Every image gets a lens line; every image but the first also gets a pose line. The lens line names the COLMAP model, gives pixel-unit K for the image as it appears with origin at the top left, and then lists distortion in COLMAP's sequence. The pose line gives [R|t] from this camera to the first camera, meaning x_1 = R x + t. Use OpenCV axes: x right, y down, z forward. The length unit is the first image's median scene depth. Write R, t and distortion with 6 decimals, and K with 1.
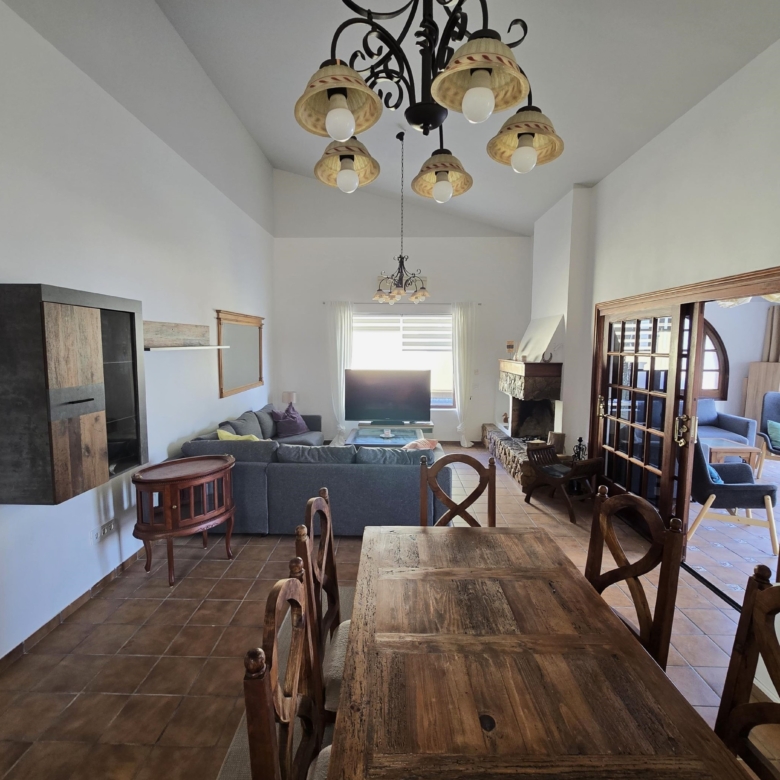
lens RADIAL K [[429.6, 0, 389.0], [0, 429.6, 389.9], [0, 0, 1]] dist [-0.000596, -0.001956]
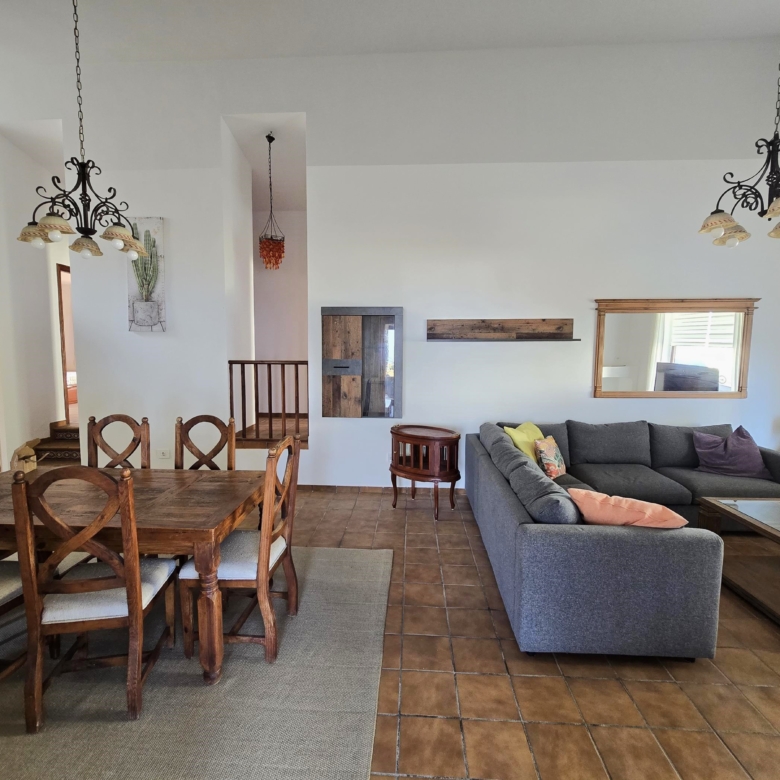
lens RADIAL K [[429.6, 0, 390.7], [0, 429.6, 391.8], [0, 0, 1]] dist [-0.000596, -0.001956]
pose [[-0.051236, 0.064795, -0.996582, 0.954519], [-0.109508, 0.991511, 0.070095, -0.018597], [0.992665, 0.112725, -0.043706, 1.124260]]
